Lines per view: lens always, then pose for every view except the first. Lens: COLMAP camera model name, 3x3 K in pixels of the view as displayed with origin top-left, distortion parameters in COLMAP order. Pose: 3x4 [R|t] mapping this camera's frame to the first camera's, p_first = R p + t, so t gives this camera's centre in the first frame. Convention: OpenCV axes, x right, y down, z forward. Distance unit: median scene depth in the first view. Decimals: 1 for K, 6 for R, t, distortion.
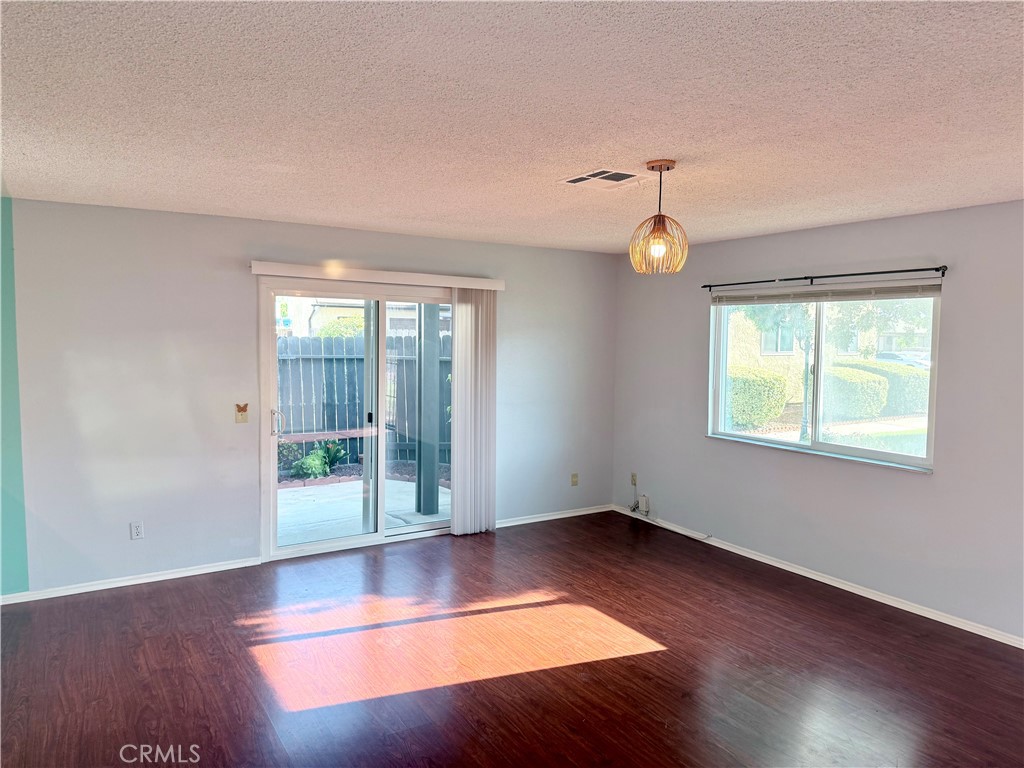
lens RADIAL K [[710.4, 0, 508.5], [0, 710.4, 378.8], [0, 0, 1]] dist [0.045609, -0.058471]
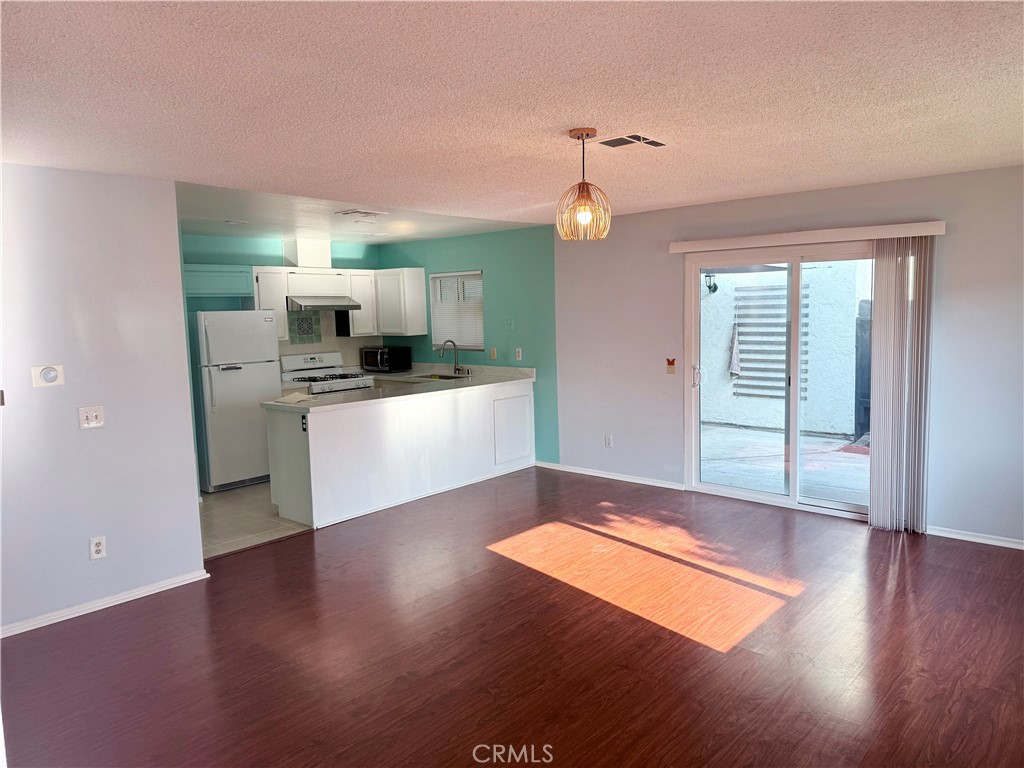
lens RADIAL K [[710.4, 0, 508.2], [0, 710.4, 388.3], [0, 0, 1]] dist [0.045609, -0.058471]
pose [[0.272734, 0.091872, -0.957693, 0.868276], [-0.029267, 0.995762, 0.087190, -0.015712], [0.961644, 0.004249, 0.274267, 0.450976]]
